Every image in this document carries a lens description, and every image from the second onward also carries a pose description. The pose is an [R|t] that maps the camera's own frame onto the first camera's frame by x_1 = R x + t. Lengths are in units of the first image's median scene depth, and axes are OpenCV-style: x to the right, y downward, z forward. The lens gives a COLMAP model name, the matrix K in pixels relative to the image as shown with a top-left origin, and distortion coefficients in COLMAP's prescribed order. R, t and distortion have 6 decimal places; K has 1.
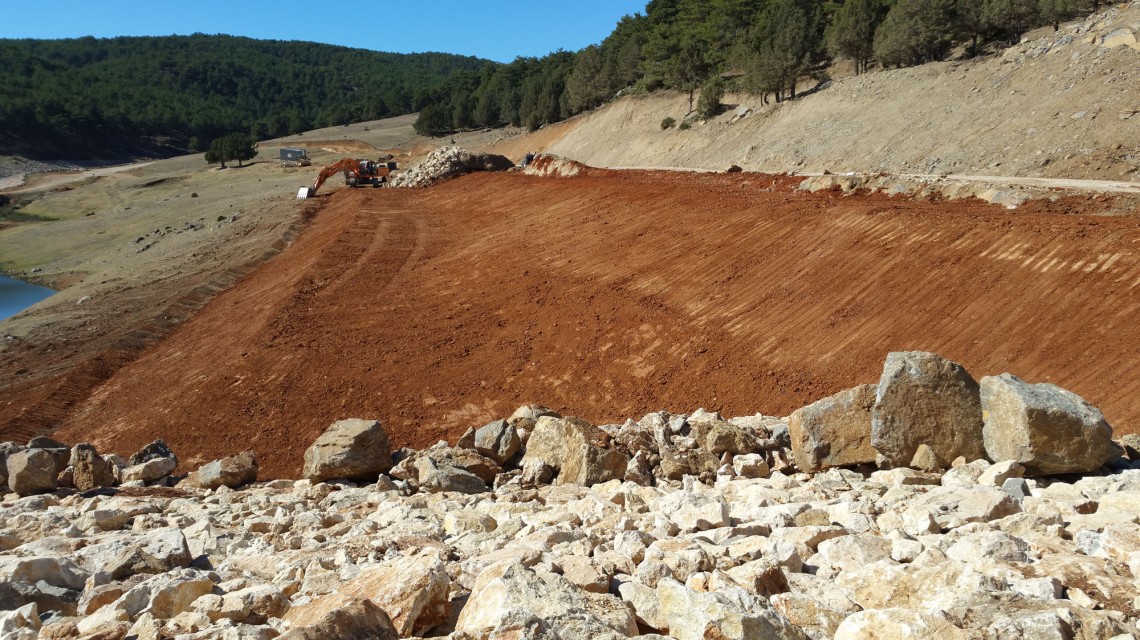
lens RADIAL K [[924.3, 0, 562.4], [0, 924.3, 335.5], [0, 0, 1]] dist [0.183642, -0.364854]
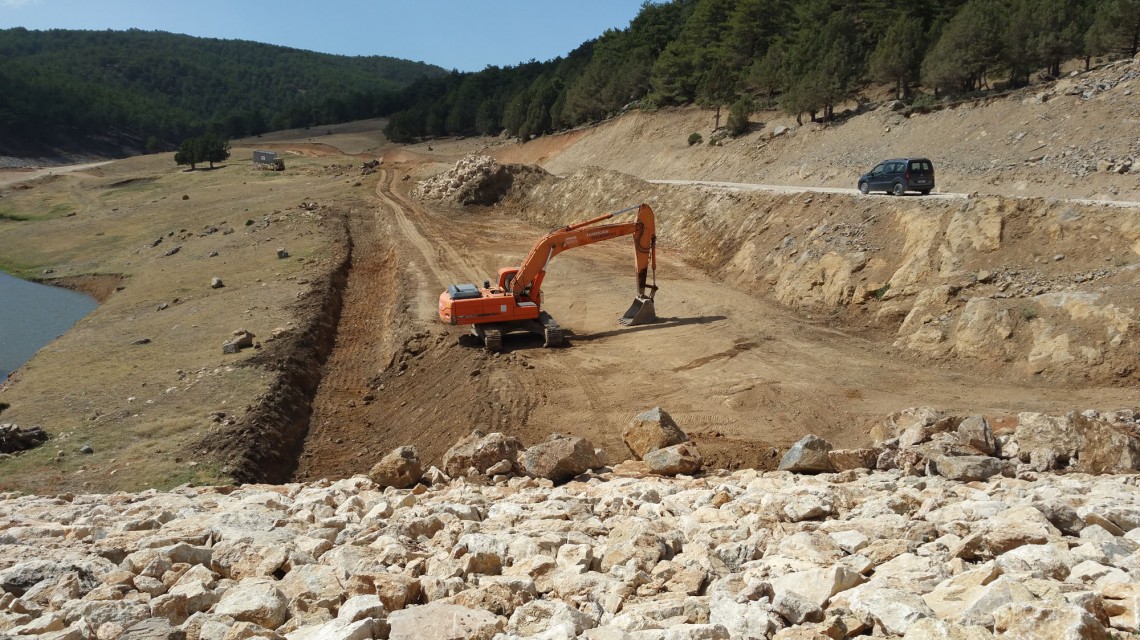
lens RADIAL K [[926.7, 0, 577.5], [0, 926.7, 335.4], [0, 0, 1]] dist [0.162026, -0.307272]
pose [[0.996499, 0.009846, 0.083028, -0.042867], [-0.009038, 0.999908, -0.010111, 0.000632], [-0.083120, 0.009325, 0.996496, -0.006910]]
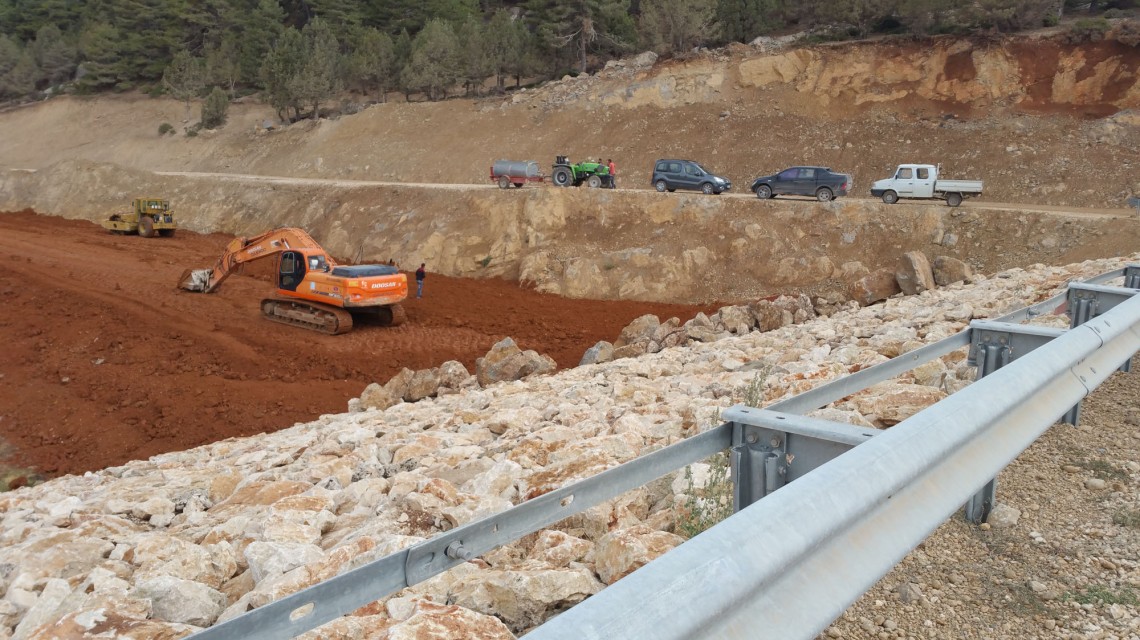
lens RADIAL K [[926.7, 0, 577.5], [0, 926.7, 335.4], [0, 0, 1]] dist [0.162026, -0.307272]
pose [[0.750148, -0.102010, 0.653355, -0.104661], [0.106308, 0.993782, 0.033105, 0.003107], [-0.652669, 0.044623, 0.756328, -0.022559]]
